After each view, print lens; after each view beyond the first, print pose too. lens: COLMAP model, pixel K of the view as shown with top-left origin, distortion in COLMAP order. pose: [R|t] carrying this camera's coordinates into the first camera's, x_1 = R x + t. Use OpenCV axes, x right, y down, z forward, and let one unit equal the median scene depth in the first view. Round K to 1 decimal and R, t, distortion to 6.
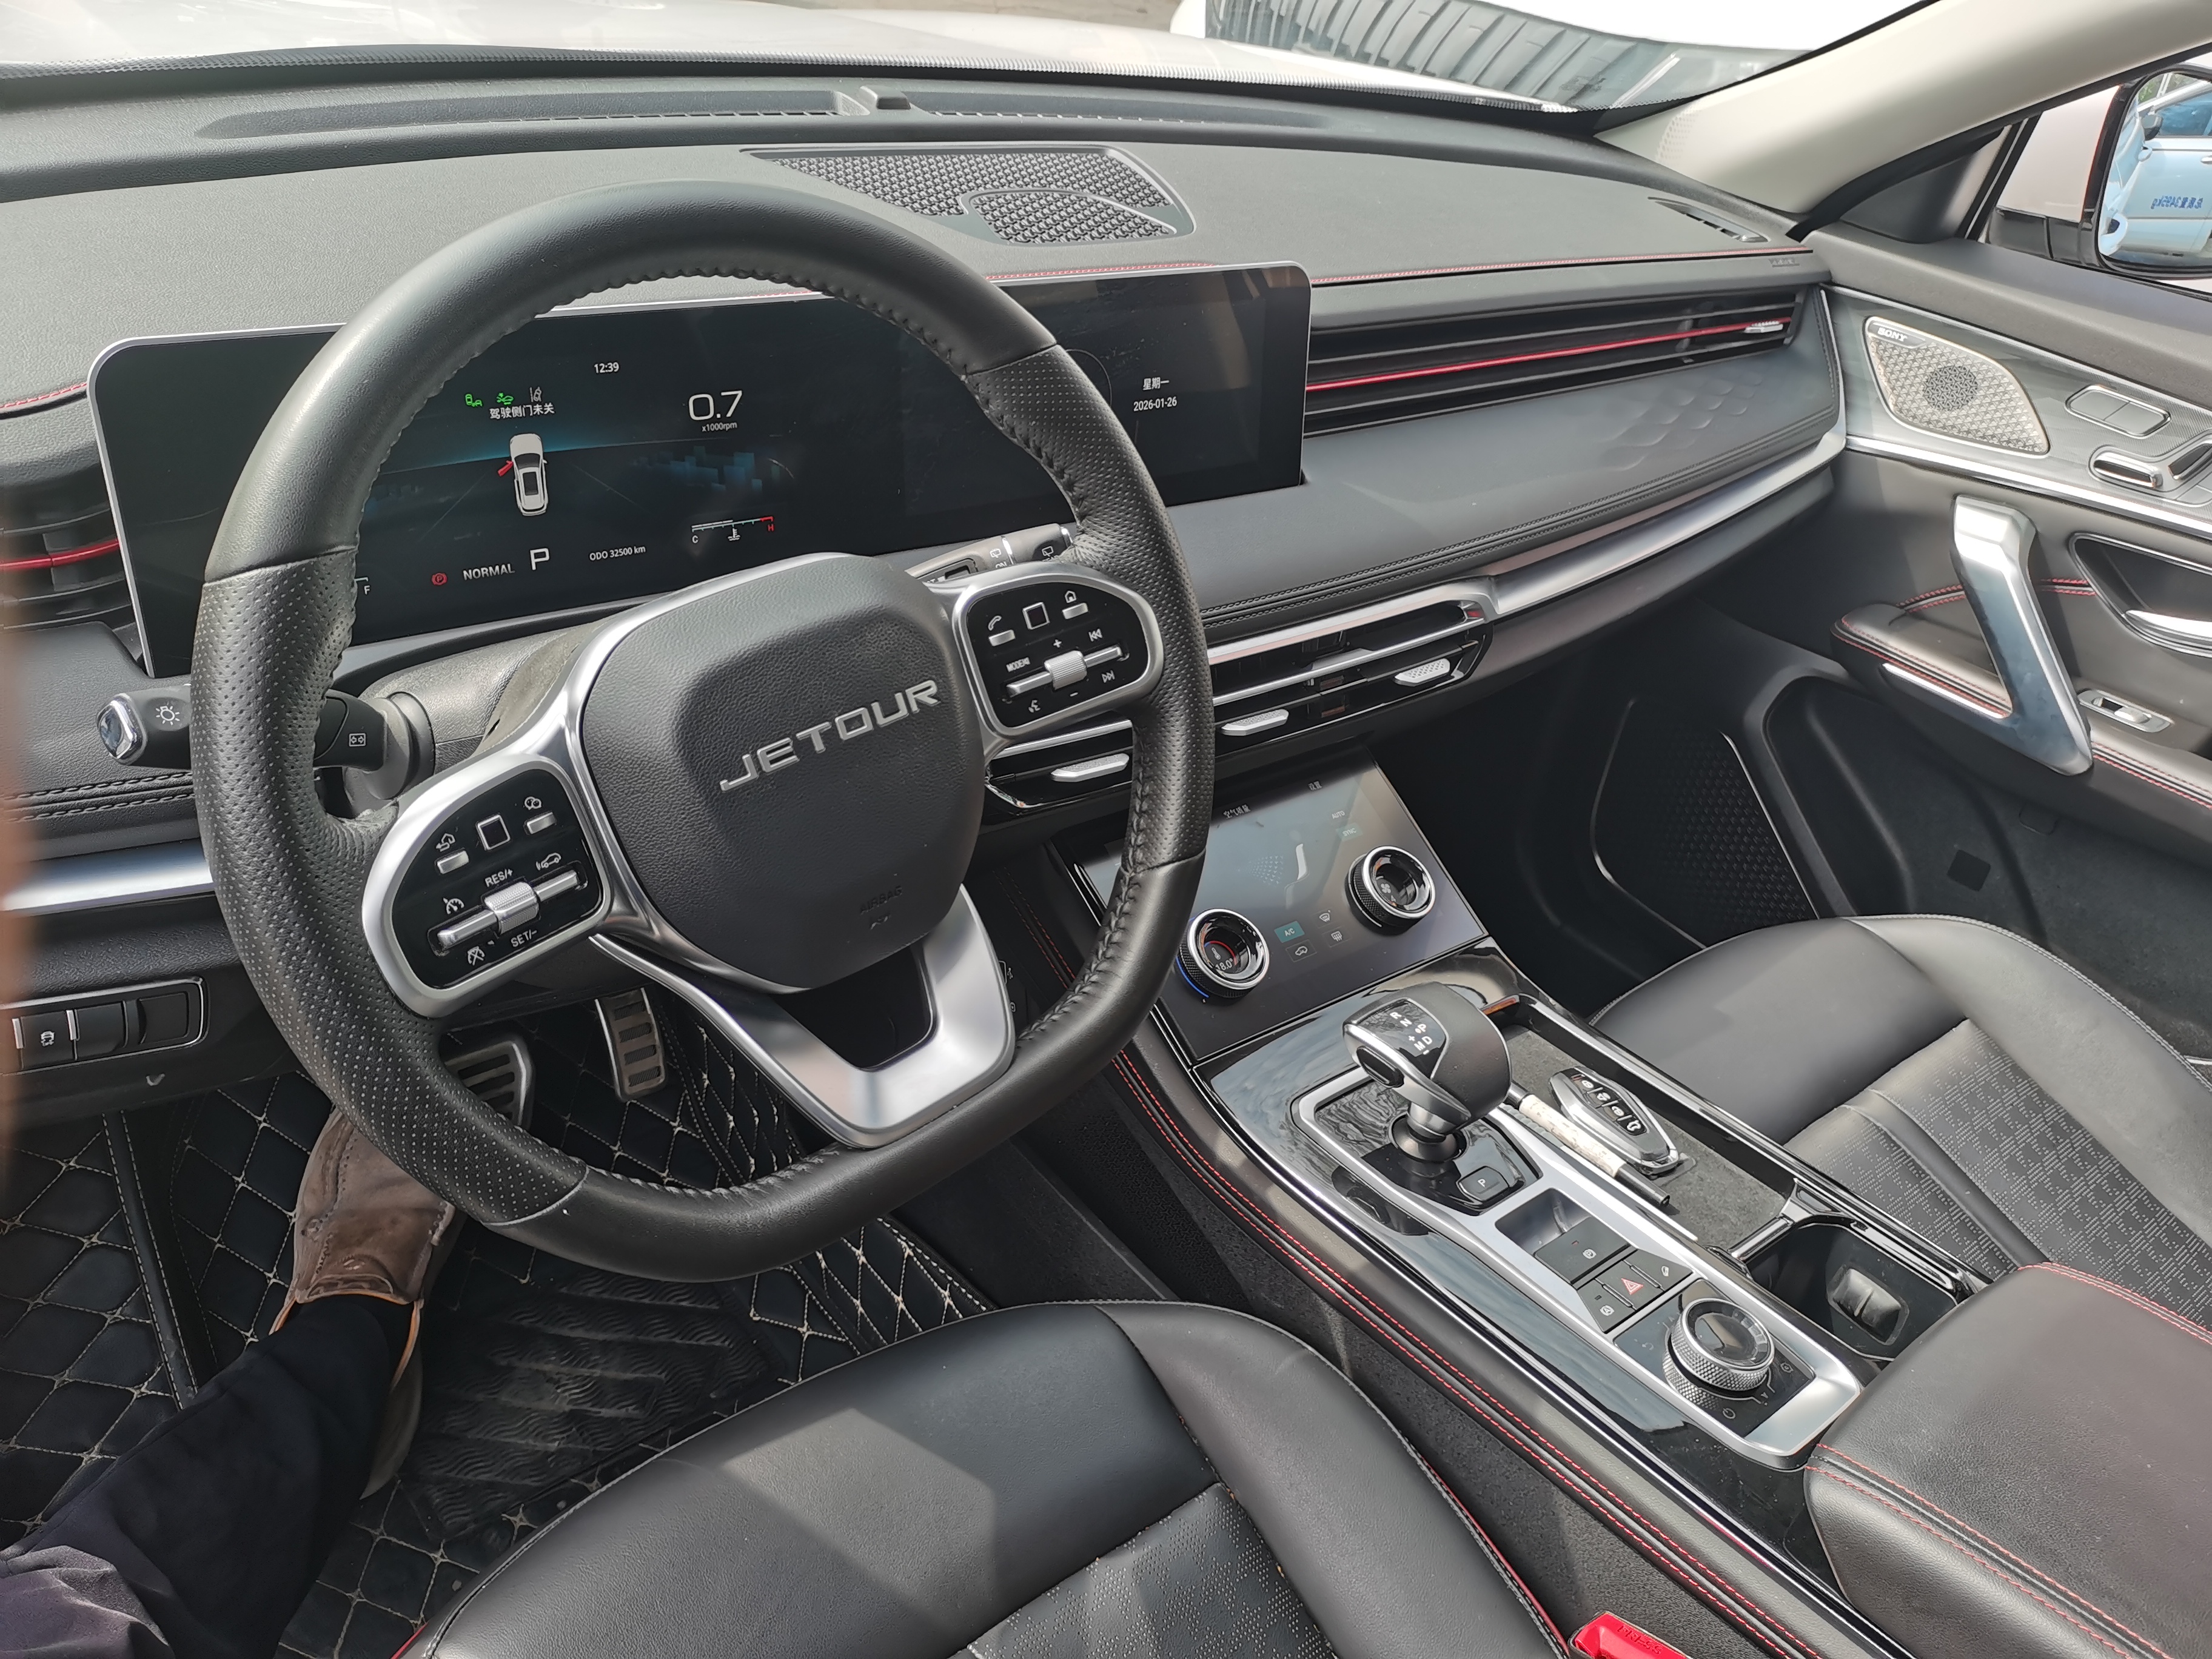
lens RADIAL K [[1751.8, 0, 1106.0], [0, 1751.8, 829.5], [0, 0, 1]] dist [-0.002046, -0.000196]
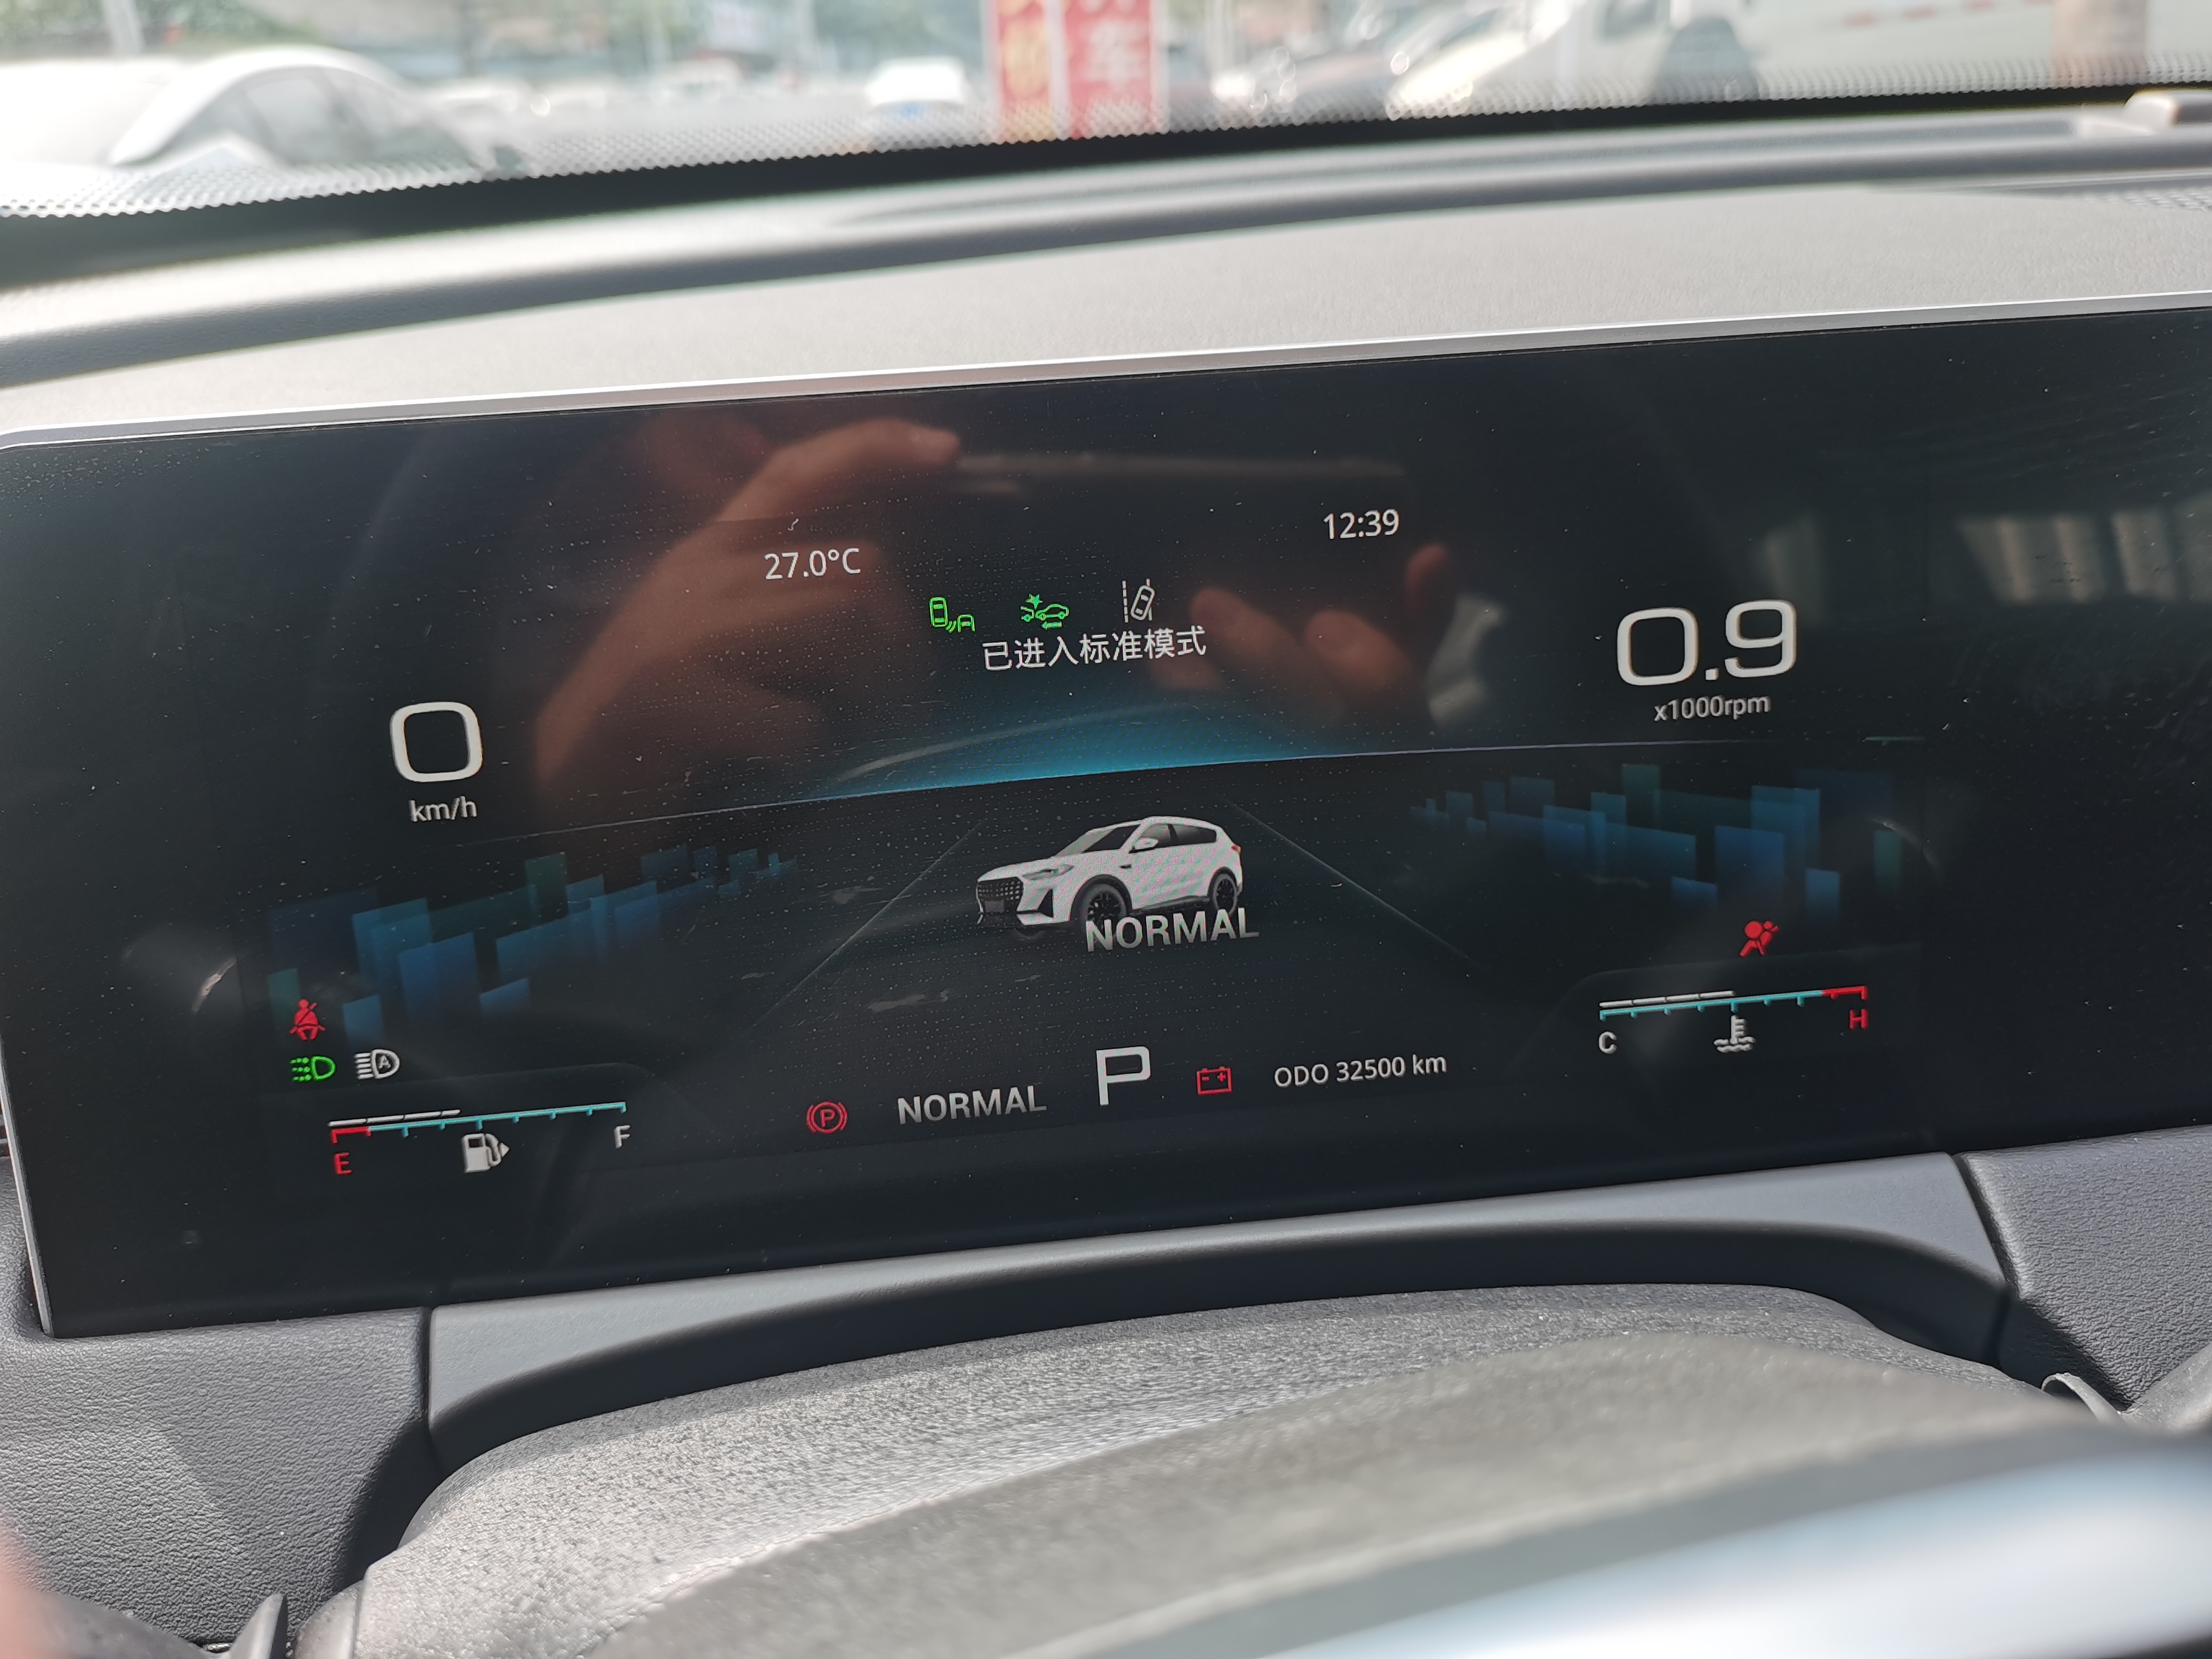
lens RADIAL K [[1751.8, 0, 1106.0], [0, 1751.8, 829.5], [0, 0, 1]] dist [-0.002046, -0.000196]
pose [[0.822718, 0.032978, -0.567493, -0.078618], [-0.144483, 0.977662, -0.152648, -0.087127], [0.549782, 0.207579, 0.809105, 0.417247]]
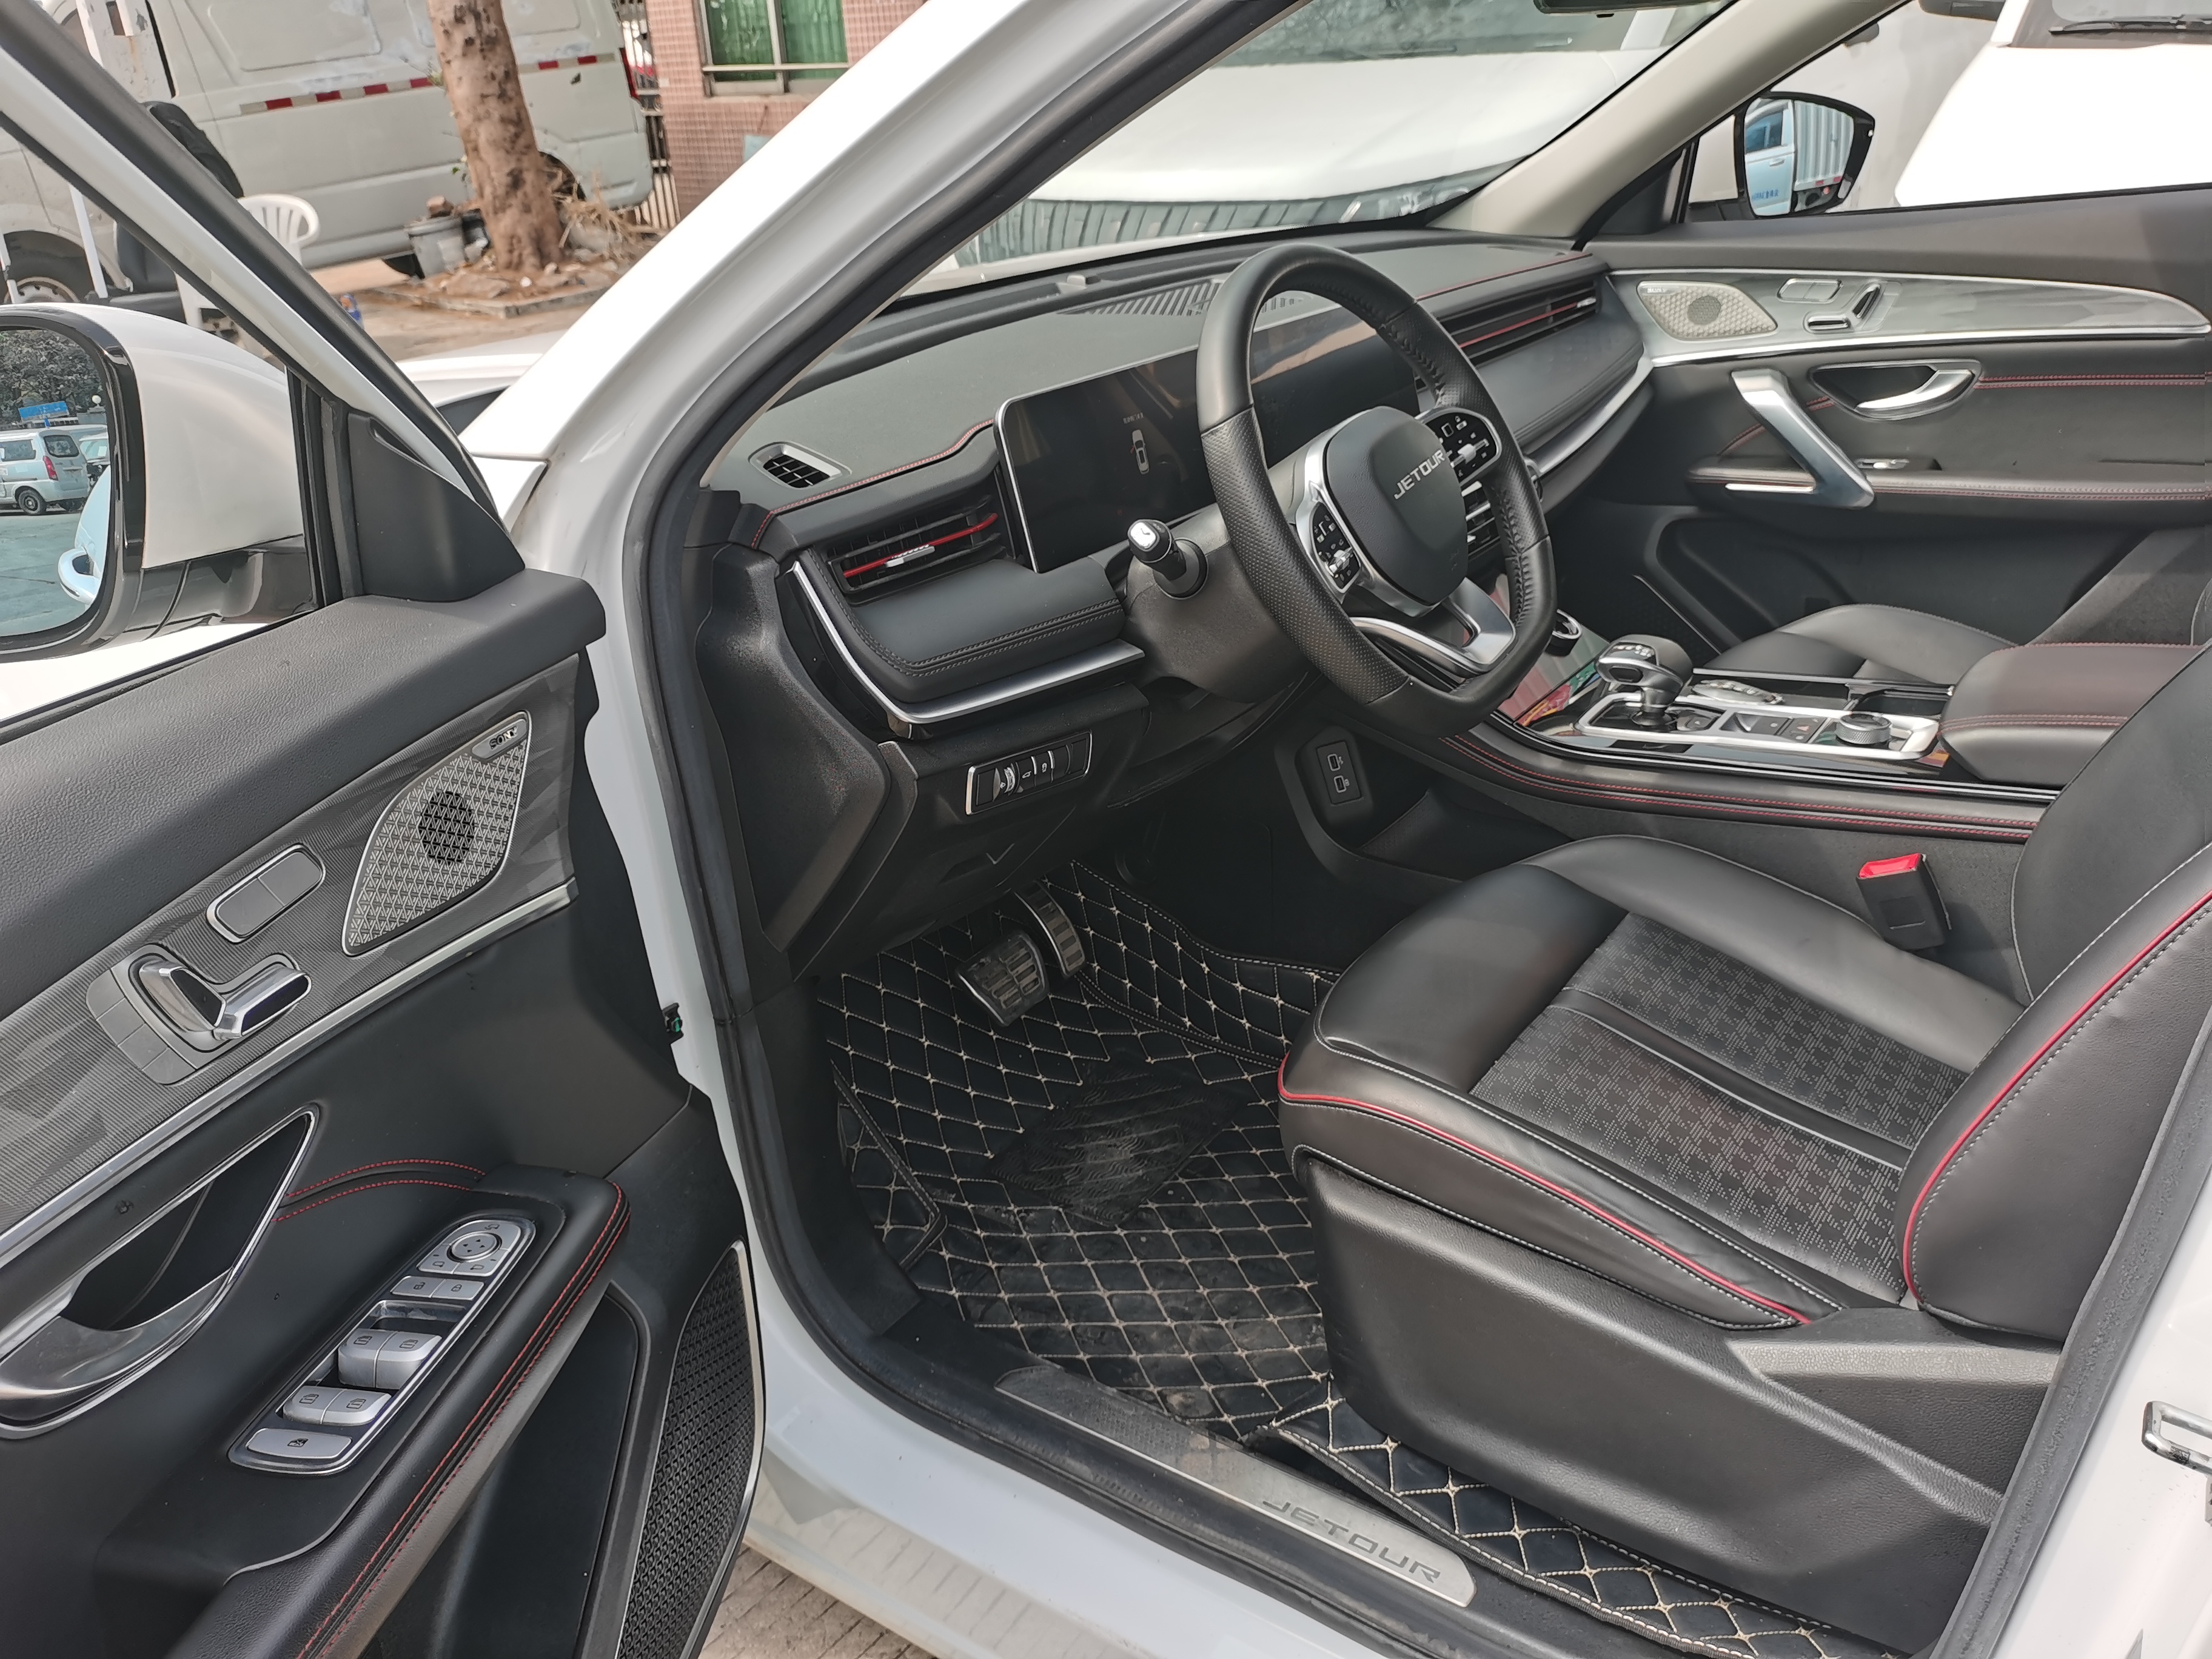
lens RADIAL K [[1713.2, 0, 1106.0], [0, 1713.2, 829.5], [0, 0, 1]] dist [-0.052933, 0.000671]
pose [[0.945182, -0.291623, 0.146925, -0.424586], [0.307951, 0.945700, -0.104010, 0.199875], [-0.108615, 0.143554, 0.983664, -0.406901]]
